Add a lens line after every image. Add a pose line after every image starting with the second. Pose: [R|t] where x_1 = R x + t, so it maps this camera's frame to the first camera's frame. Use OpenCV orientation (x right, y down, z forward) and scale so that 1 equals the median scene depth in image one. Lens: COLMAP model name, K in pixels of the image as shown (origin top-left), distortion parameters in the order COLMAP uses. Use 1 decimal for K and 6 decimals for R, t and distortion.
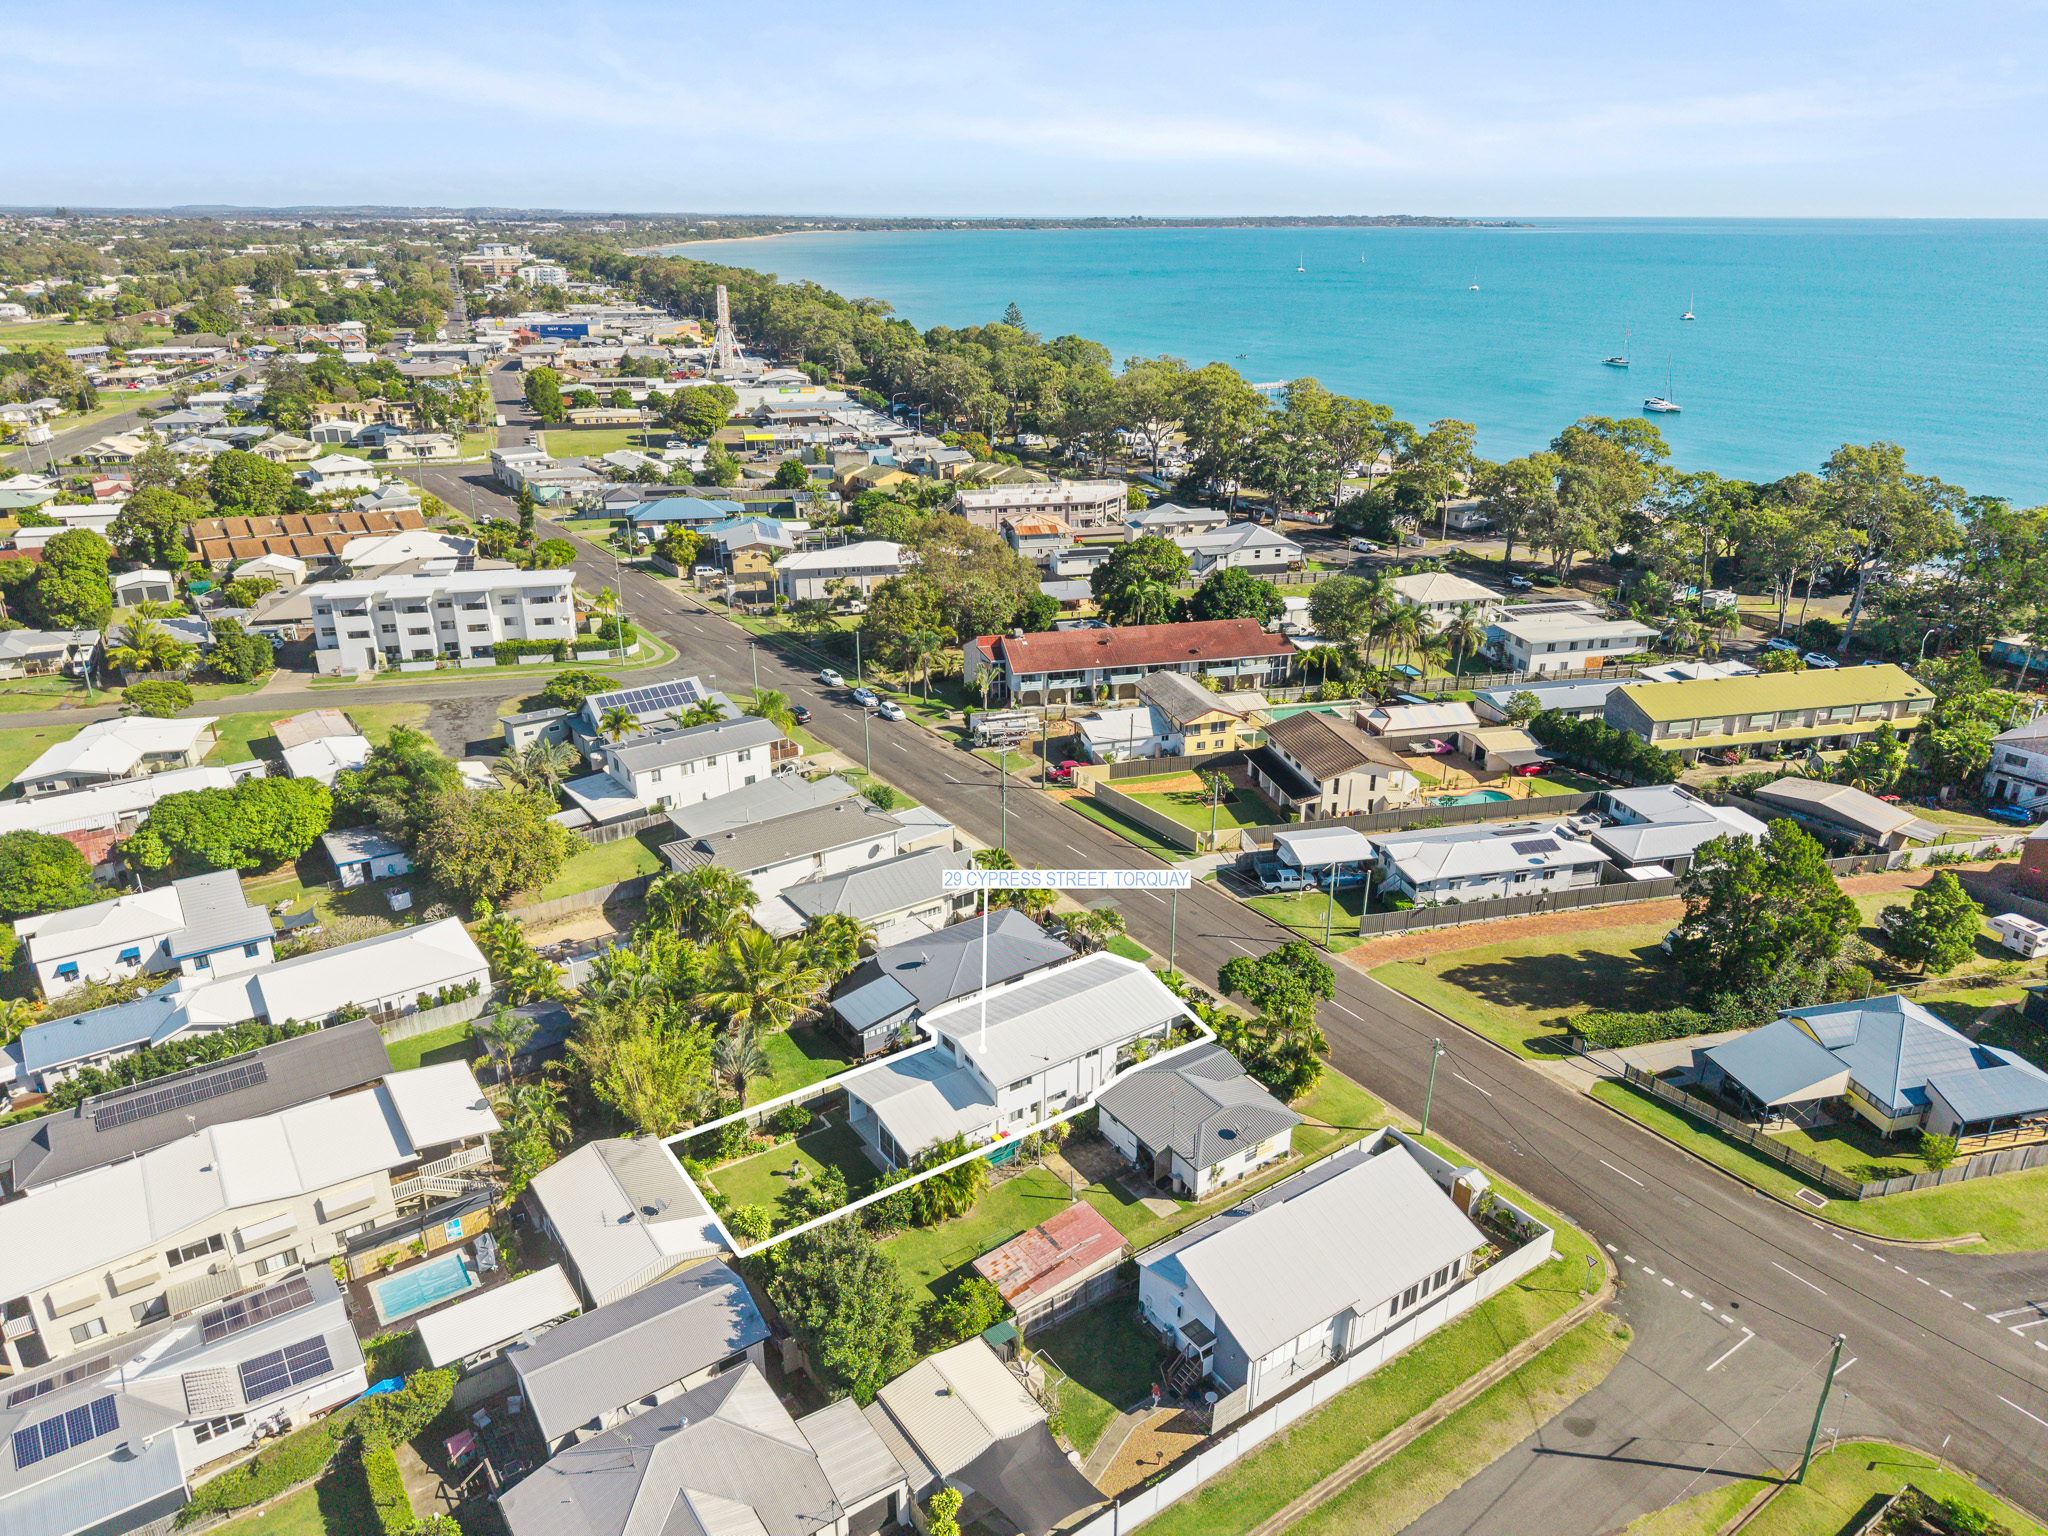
lens RADIAL K [[1379.0, 0, 1026.9], [0, 1379.0, 766.8], [0, 0, 1]] dist [0.072841, -0.085627]
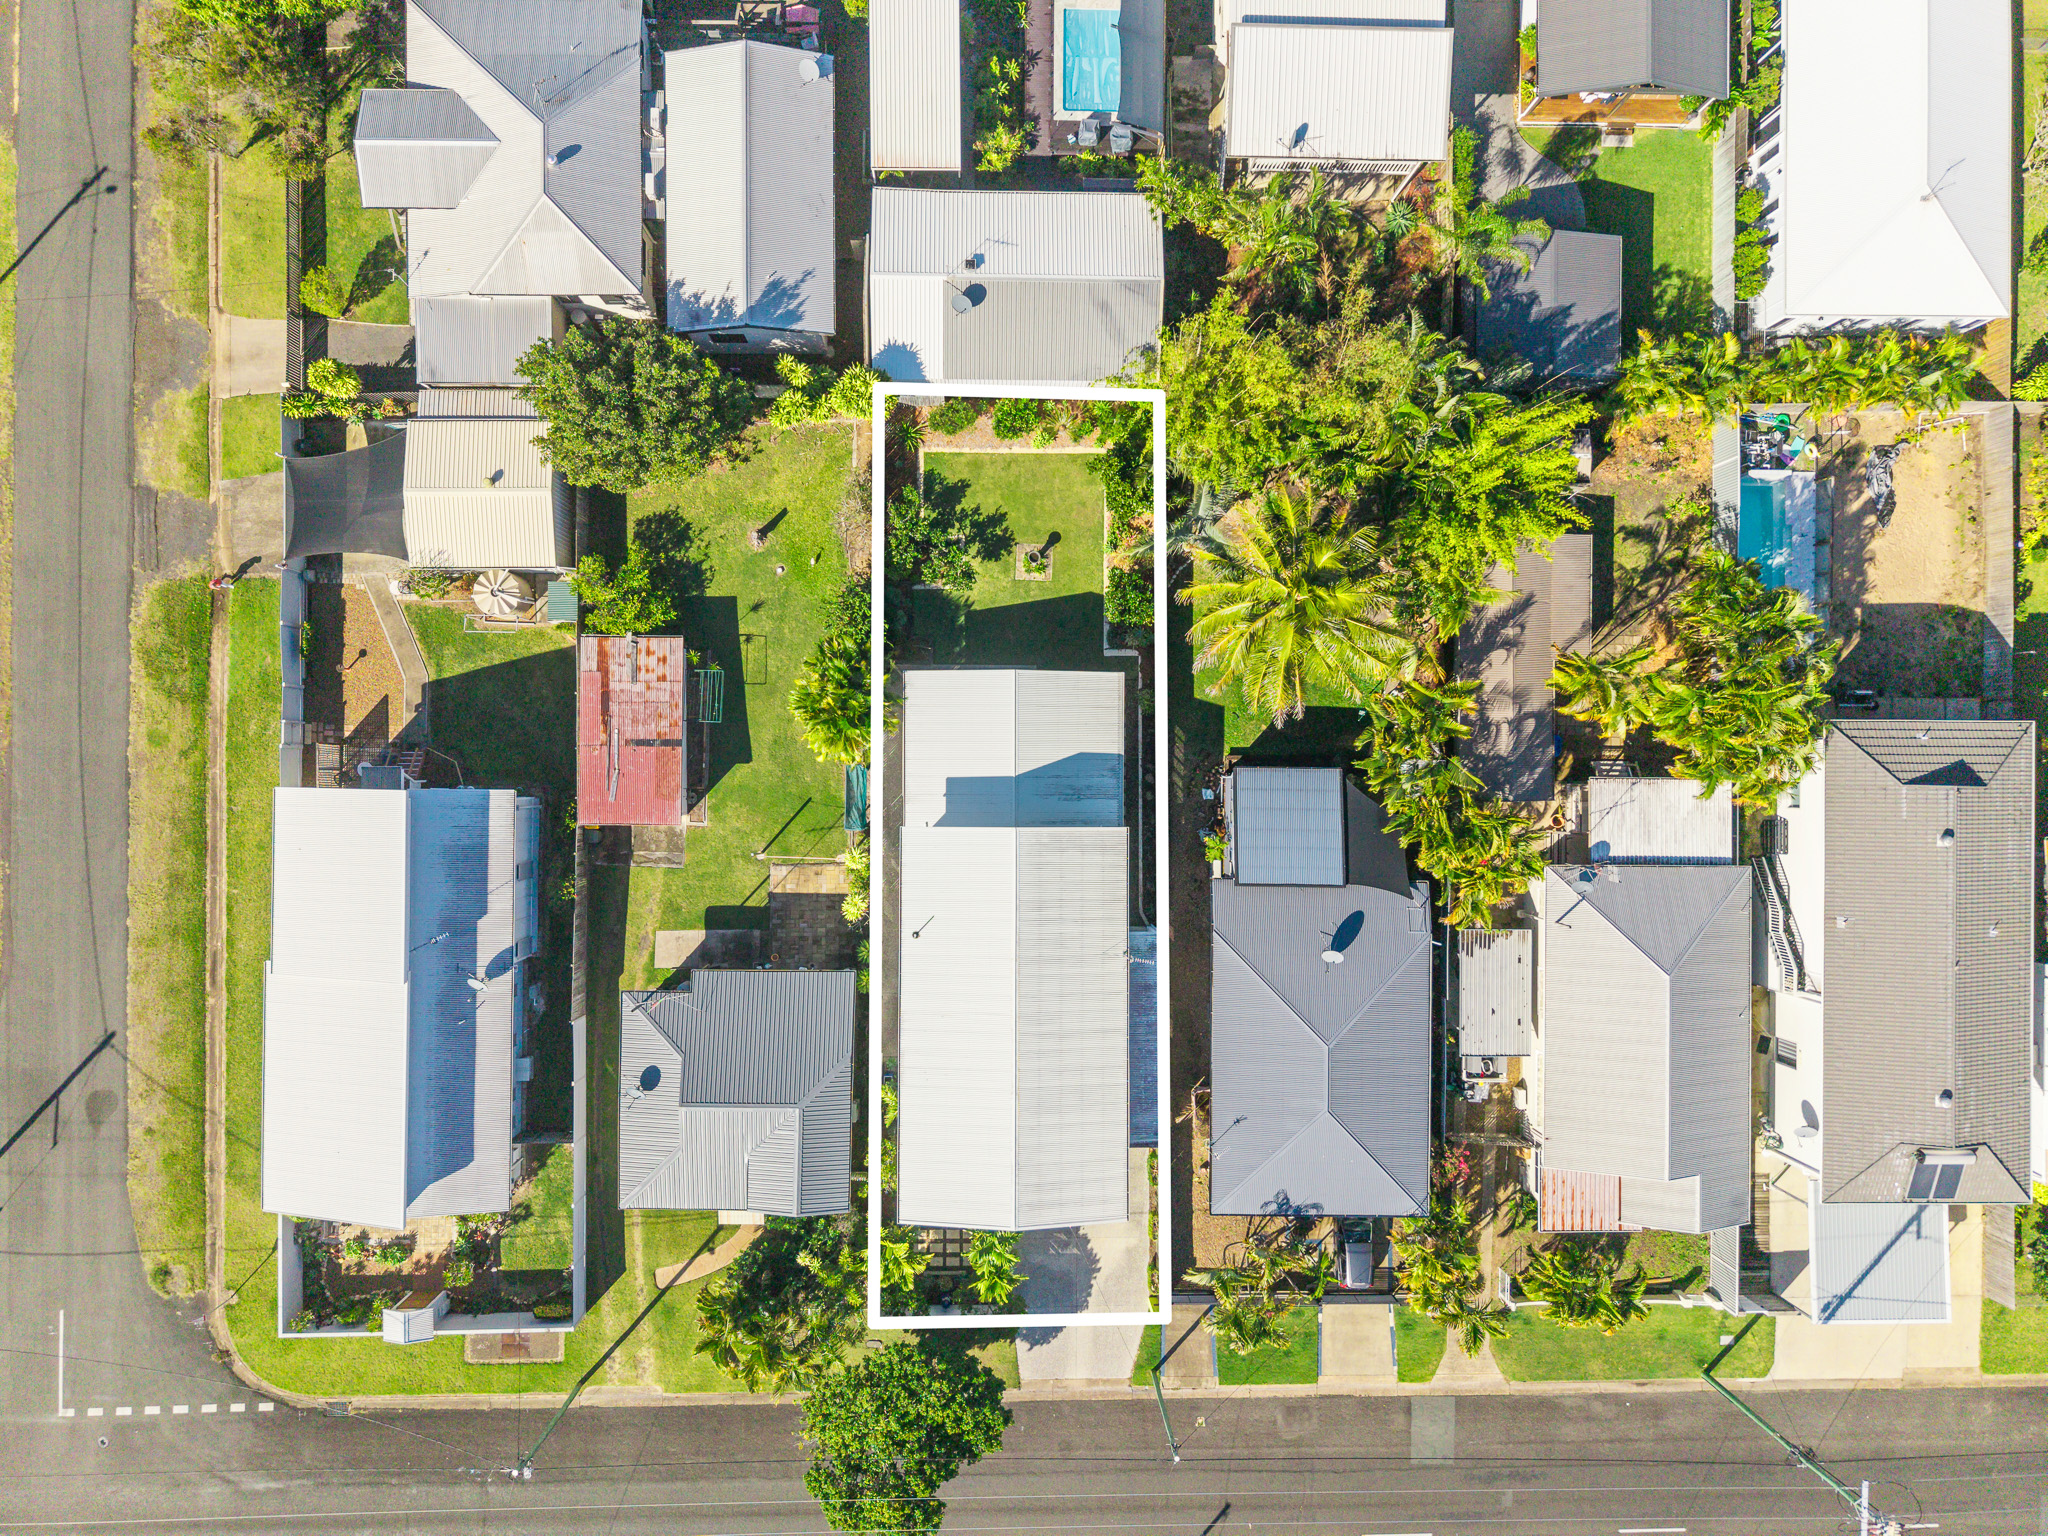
lens RADIAL K [[1379.0, 0, 1026.9], [0, 1379.0, 766.8], [0, 0, 1]] dist [0.072841, -0.085627]
pose [[-0.575124, 0.817851, -0.018763, -0.040986], [-0.339592, -0.217814, 0.915005, -0.225328], [0.744251, 0.532614, 0.403006, 0.477436]]
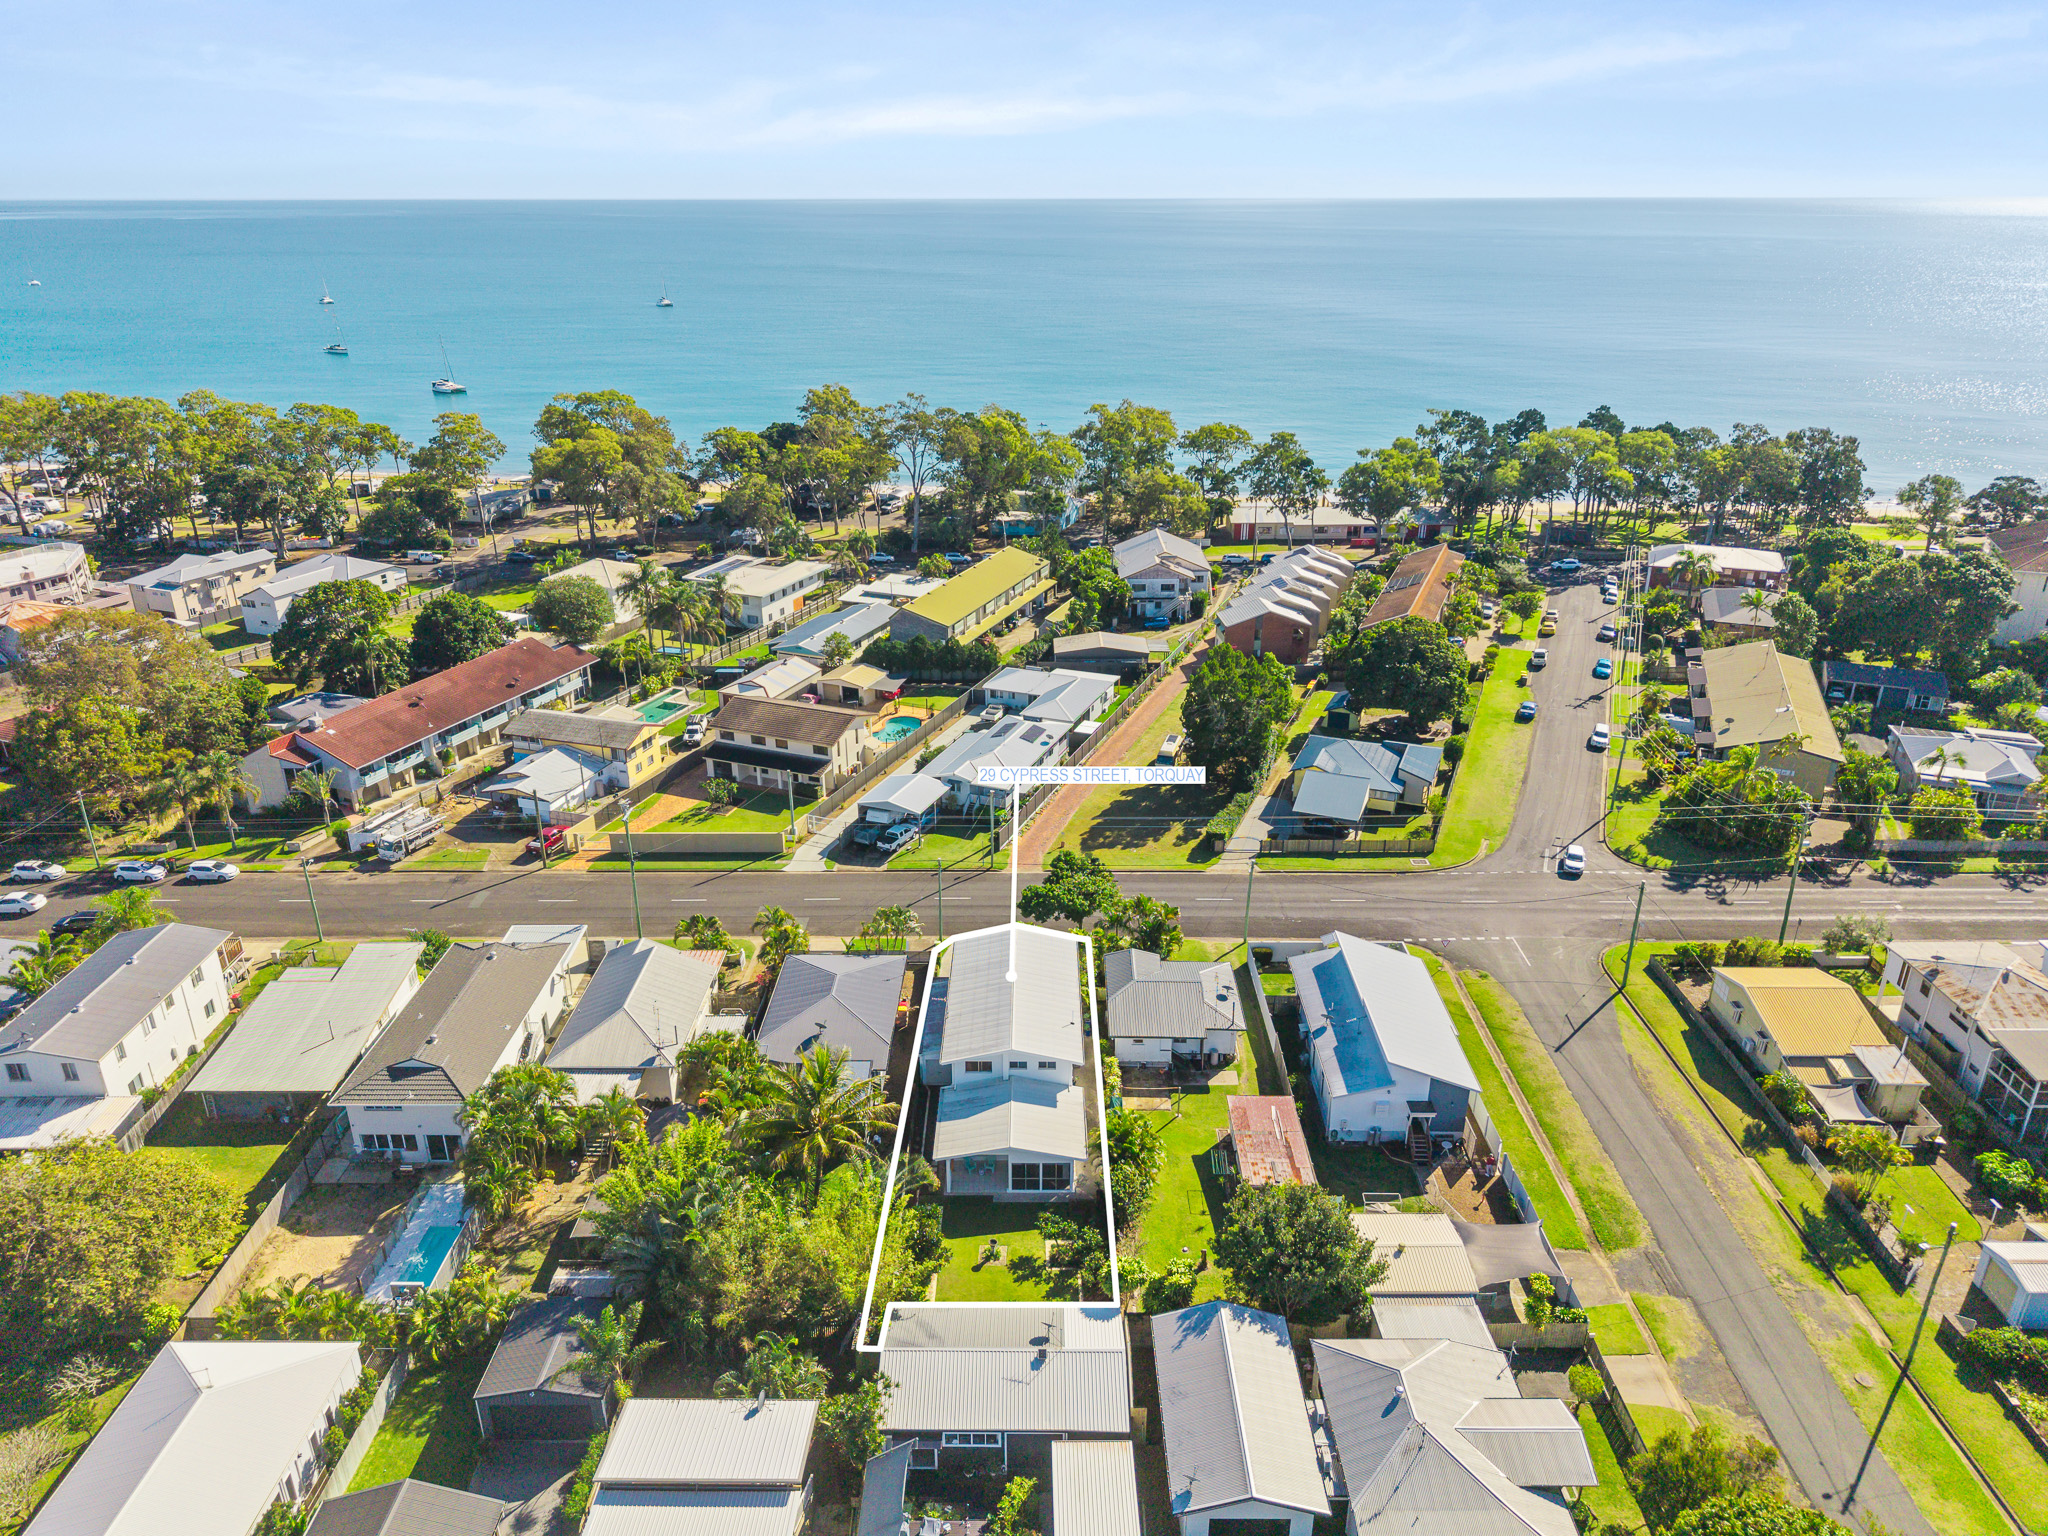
lens RADIAL K [[1379.0, 0, 1026.9], [0, 1379.0, 766.8], [0, 0, 1]] dist [0.072841, -0.085627]
pose [[0.576939, -0.316567, 0.752945, -0.456871], [0.308553, 0.938002, 0.157946, -0.088835], [-0.756265, 0.141198, 0.638848, 0.219558]]
